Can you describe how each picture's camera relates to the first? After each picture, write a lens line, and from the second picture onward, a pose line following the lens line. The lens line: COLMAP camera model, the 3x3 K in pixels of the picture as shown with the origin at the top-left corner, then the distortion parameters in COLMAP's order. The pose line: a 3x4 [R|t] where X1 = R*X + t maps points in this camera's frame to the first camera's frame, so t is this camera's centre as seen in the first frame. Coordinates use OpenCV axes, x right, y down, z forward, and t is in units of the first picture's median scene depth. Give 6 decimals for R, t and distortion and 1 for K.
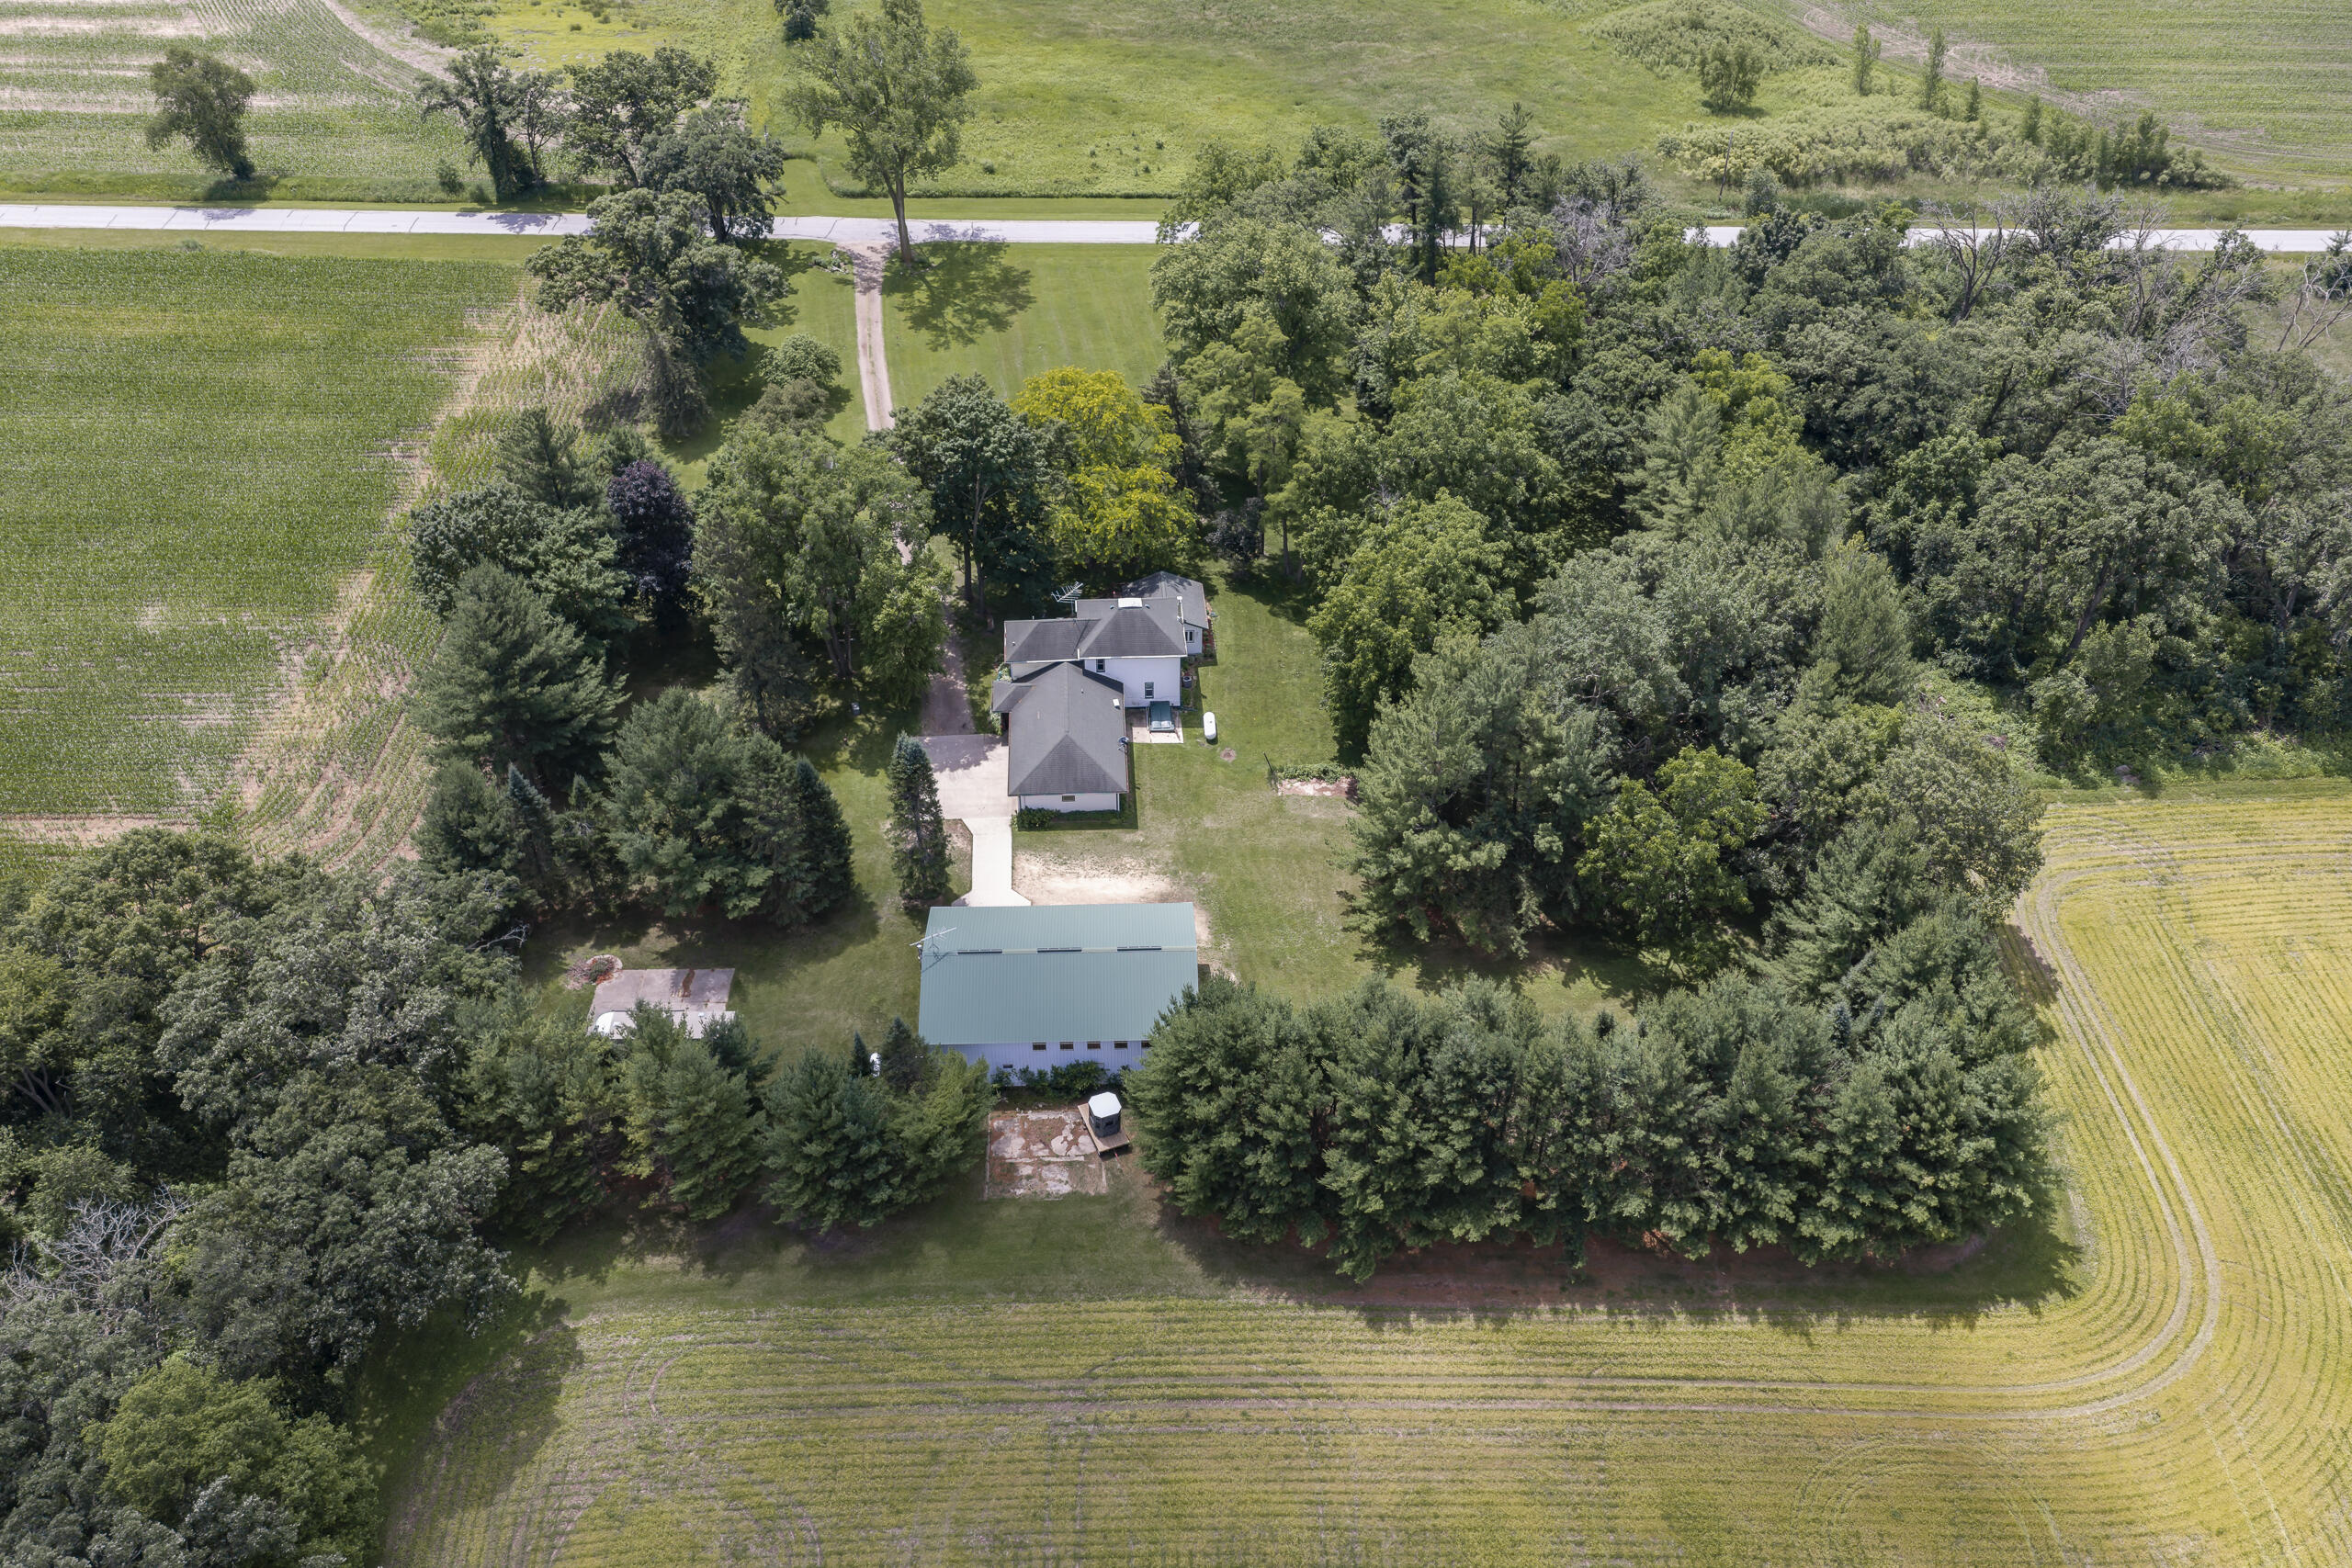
lens RADIAL K [[1943.0, 0, 1176.0], [0, 1943.0, 784.0], [0, 0, 1]] dist [0.025558, -0.046853]
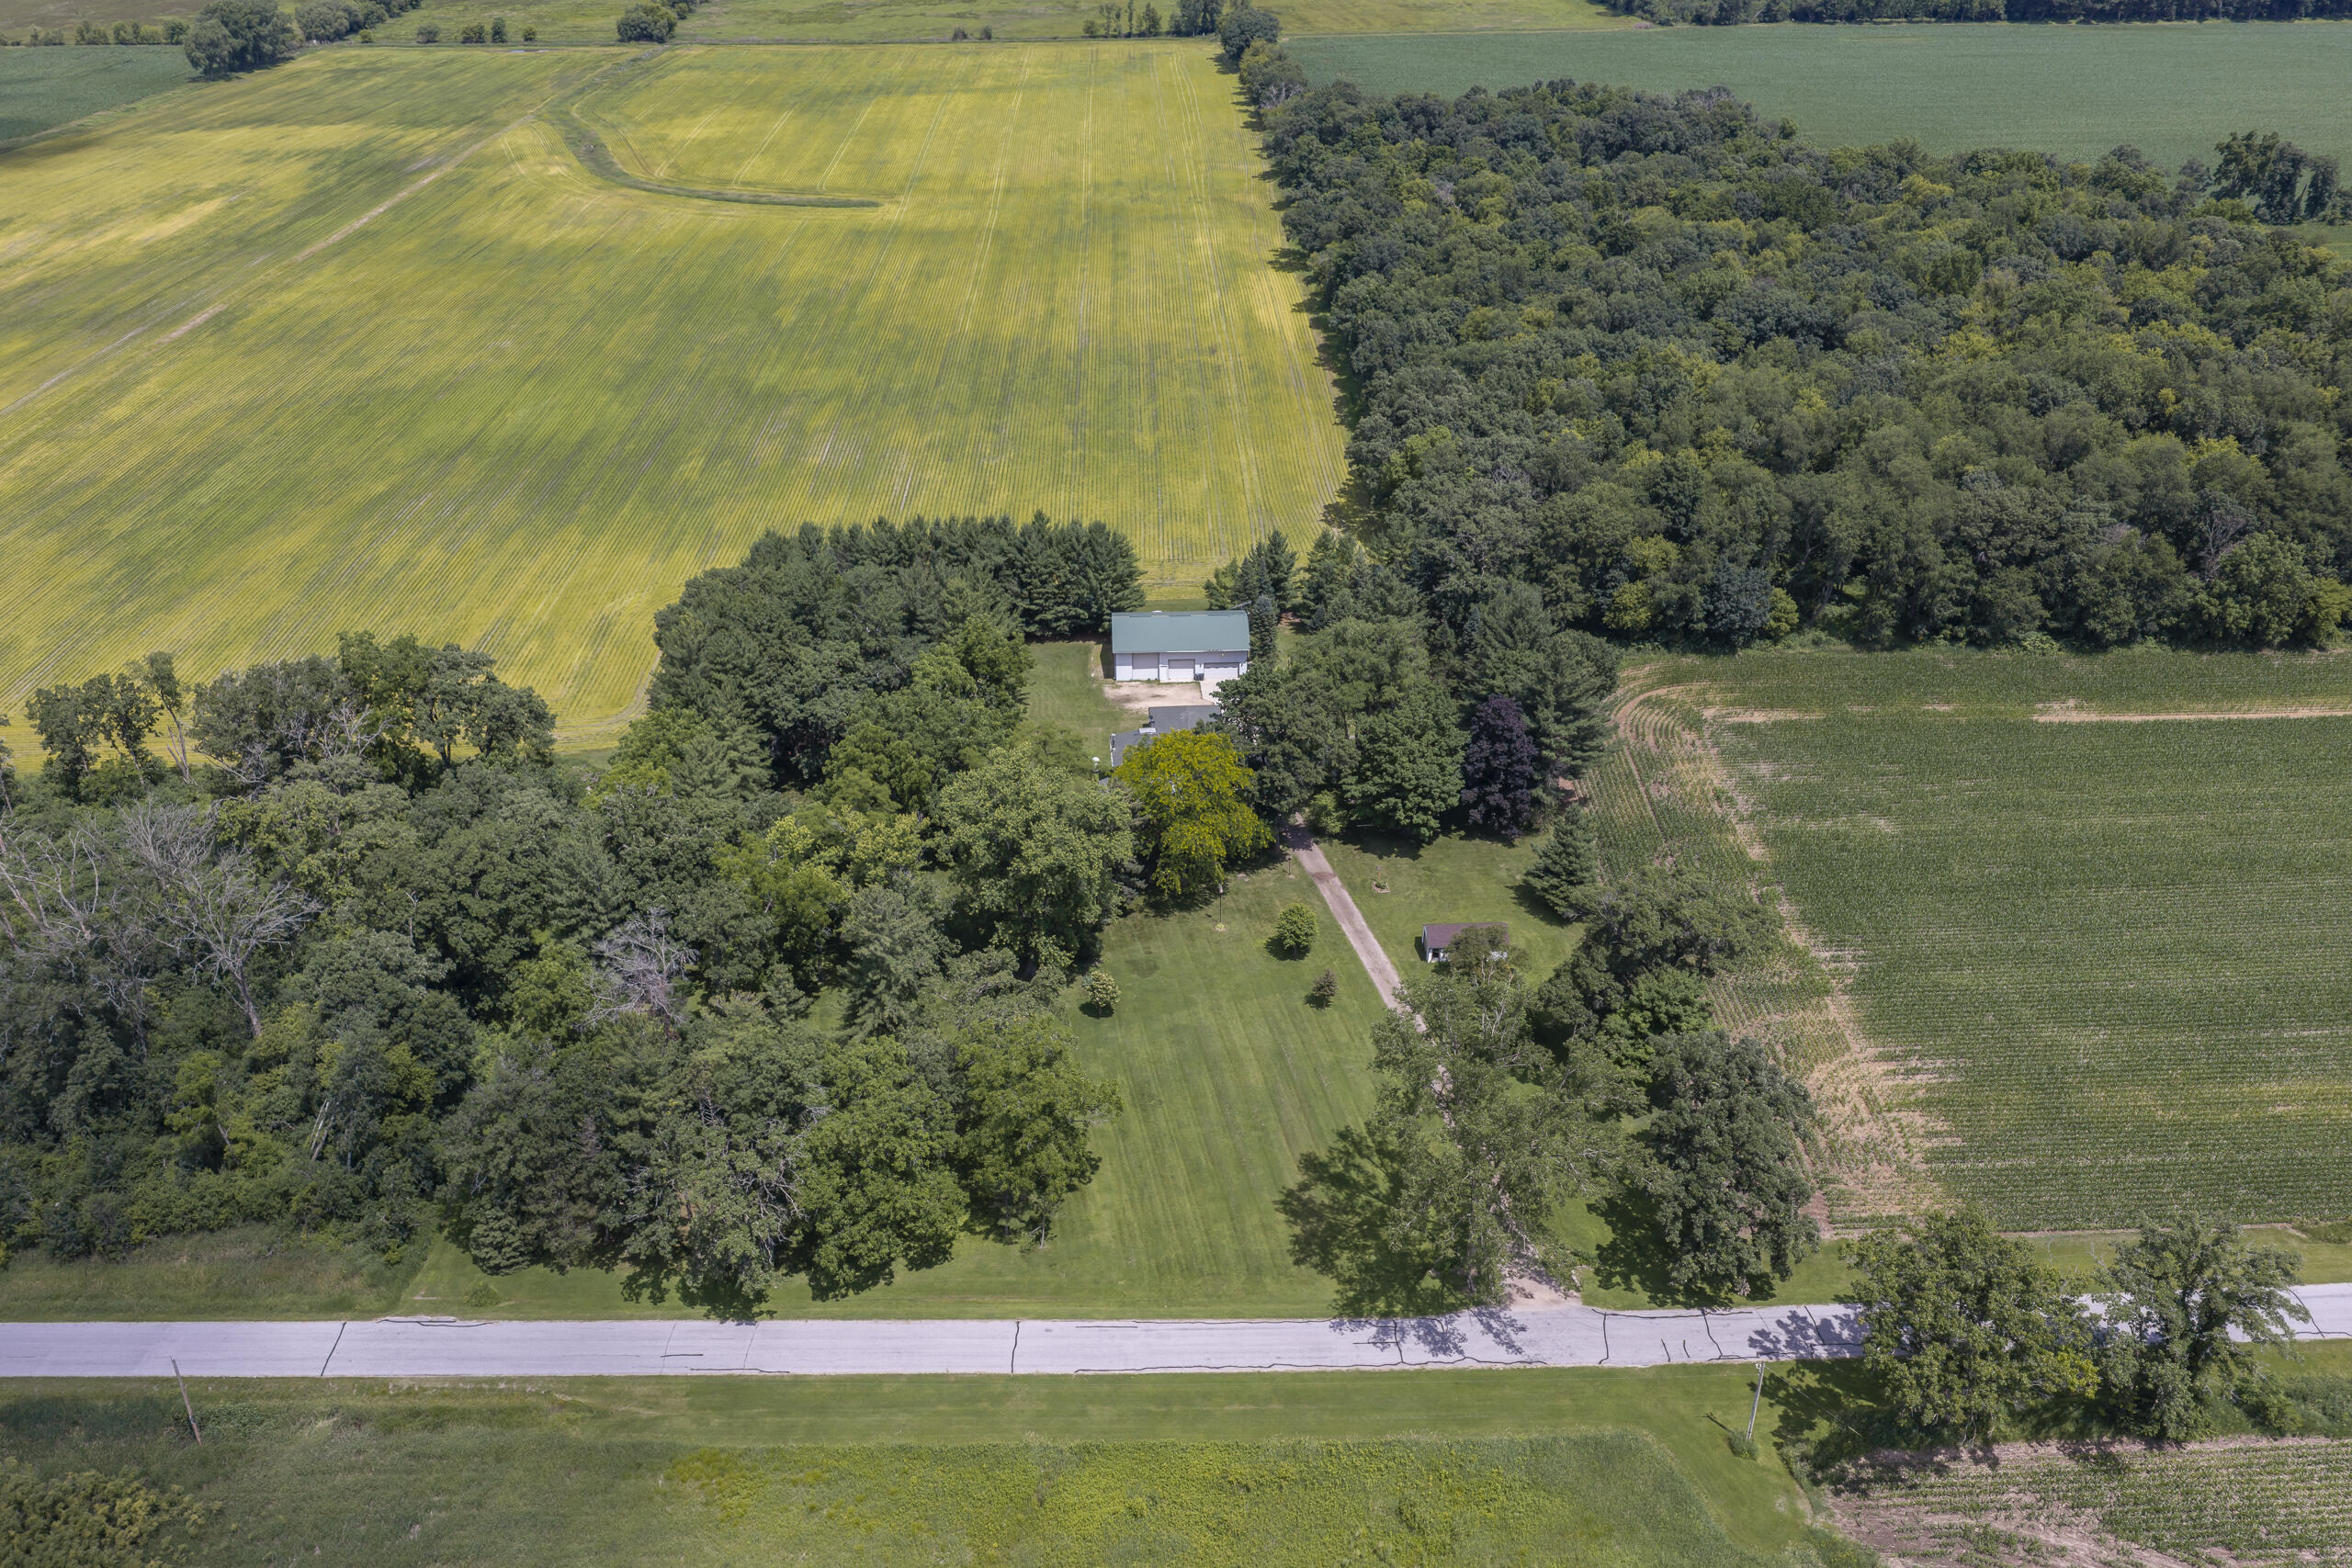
lens RADIAL K [[1959.6, 0, 1176.0], [0, 1959.6, 784.0], [0, 0, 1]] dist [0.005405, -0.010578]
pose [[-0.999965, -0.005923, -0.005902, -0.036907], [-0.007641, 0.360661, 0.932666, -1.440507], [-0.003396, 0.932678, -0.360693, 1.568135]]
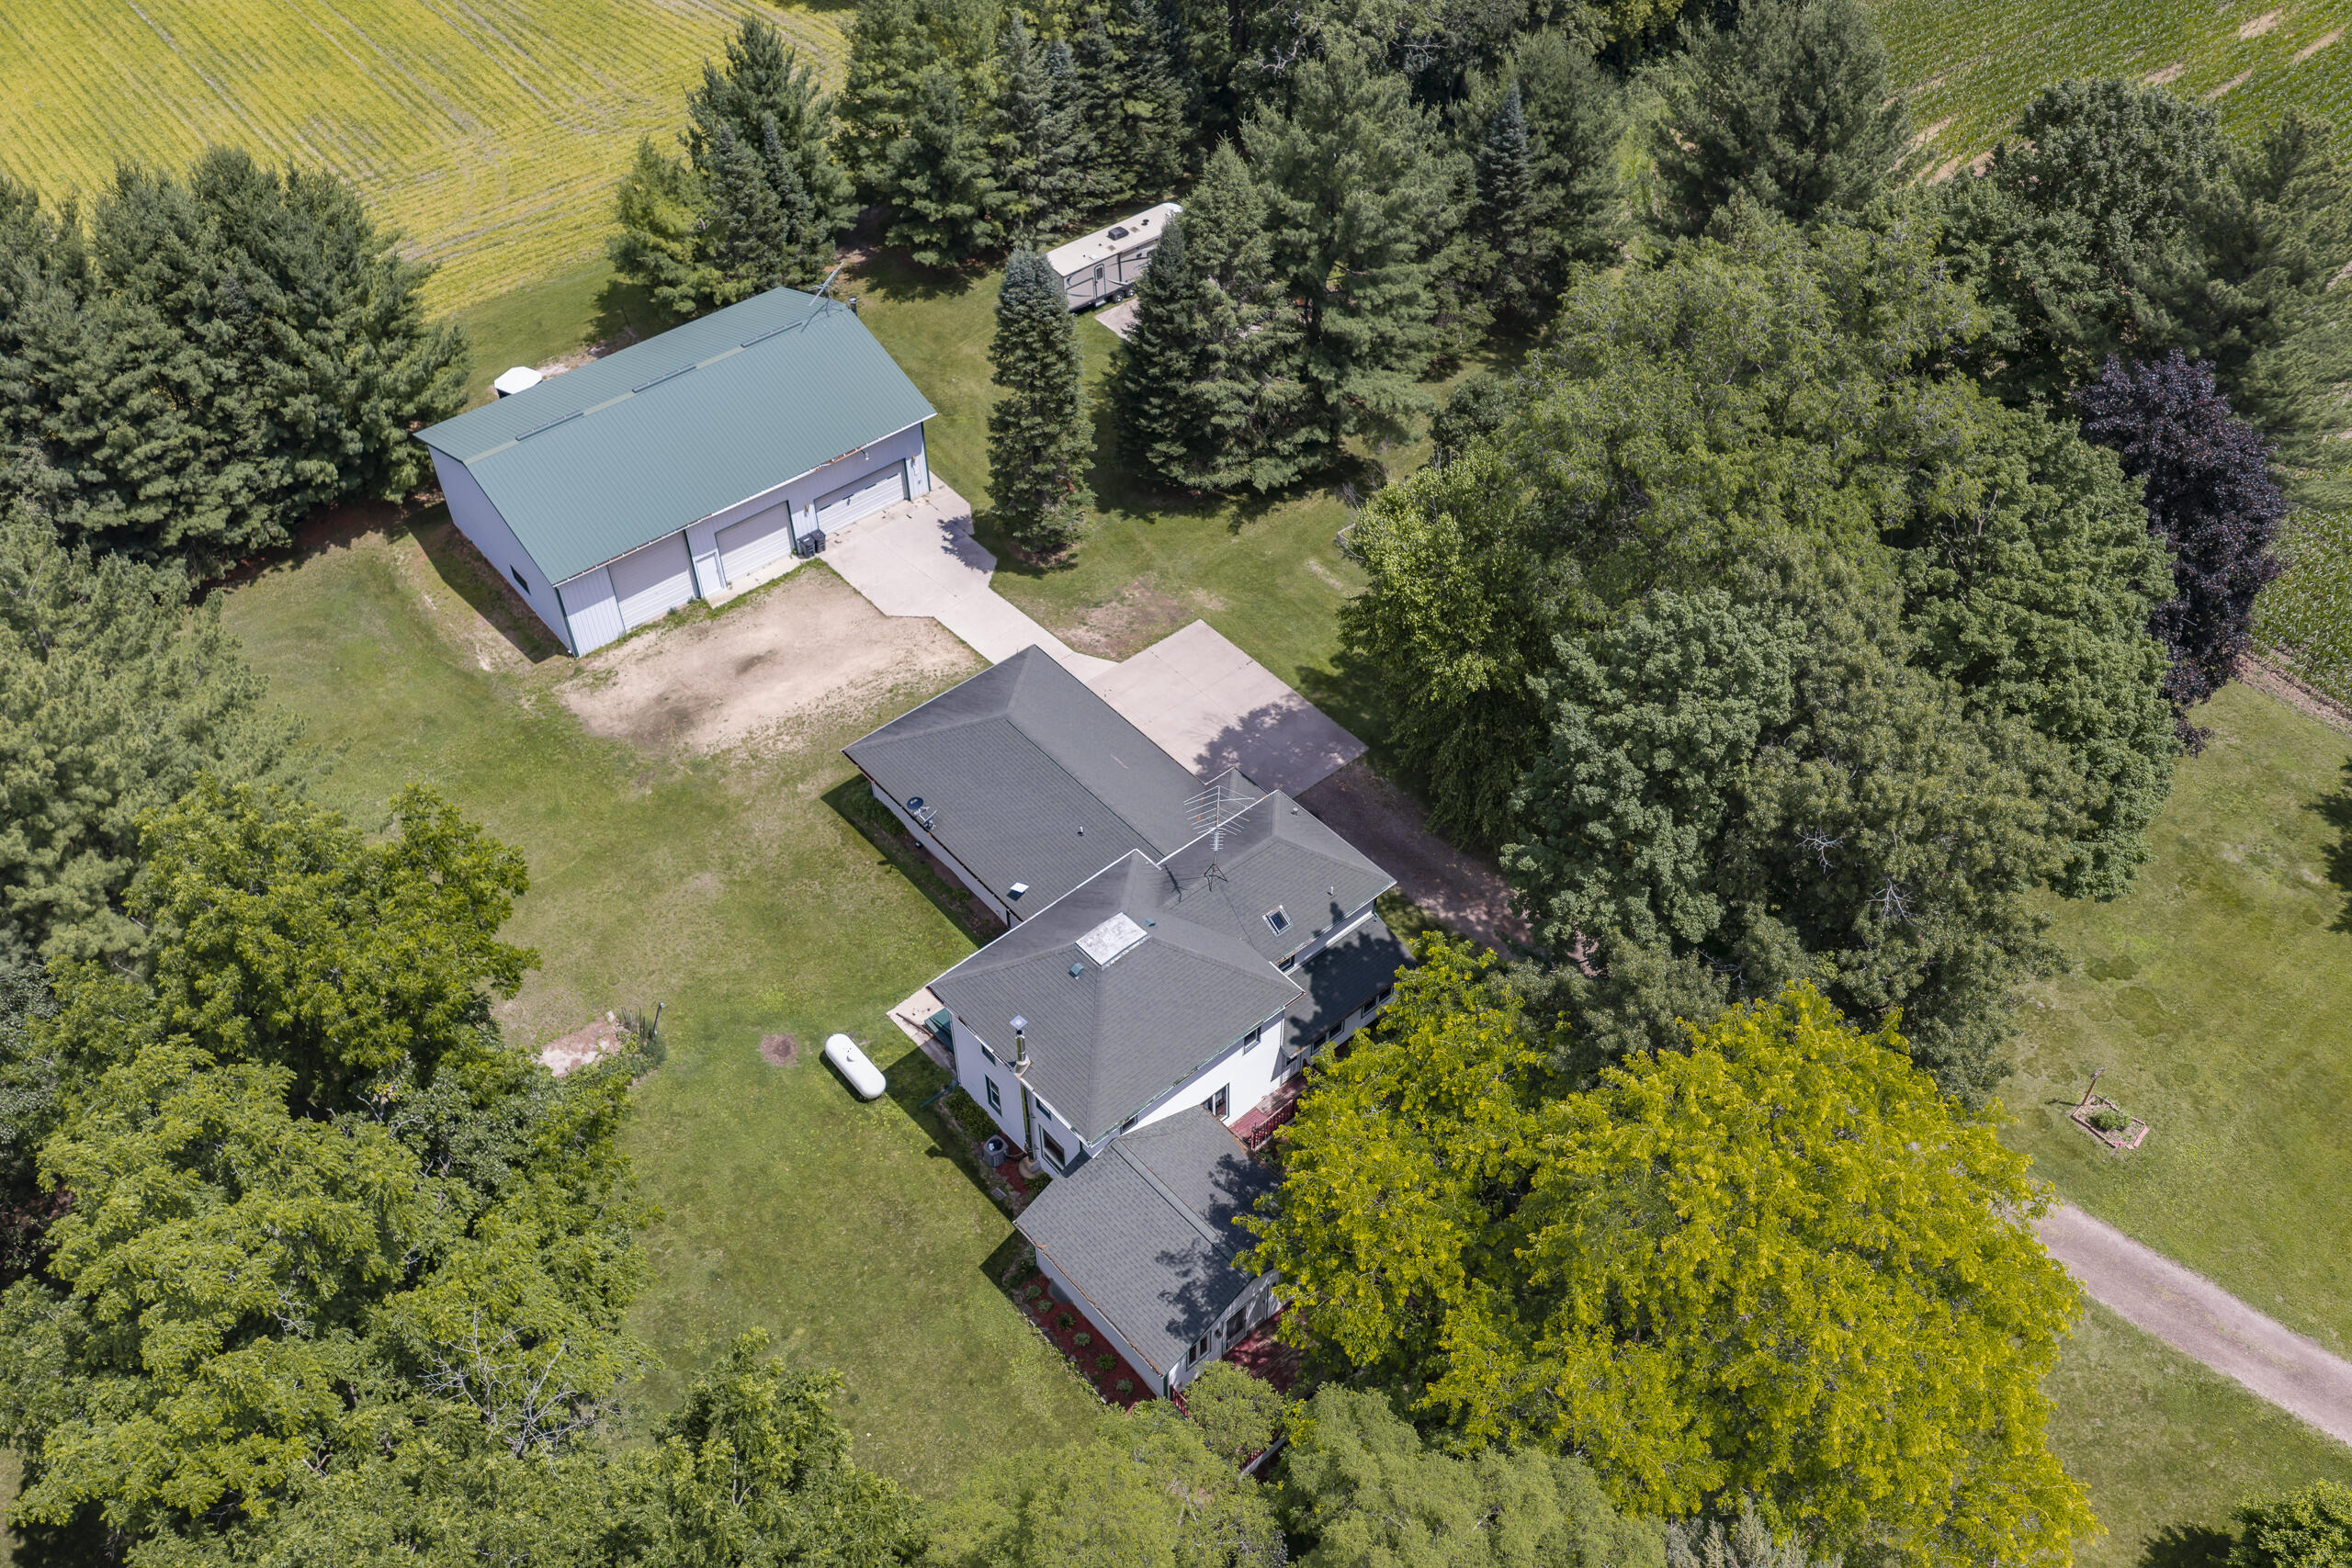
lens RADIAL K [[1943.0, 0, 1176.0], [0, 1943.0, 784.0], [0, 0, 1]] dist [0.025558, -0.046853]
pose [[-0.789454, 0.433732, -0.434326, 0.117472], [-0.406031, 0.161648, 0.899449, -0.440224], [0.460327, 0.886424, 0.048495, 0.964036]]
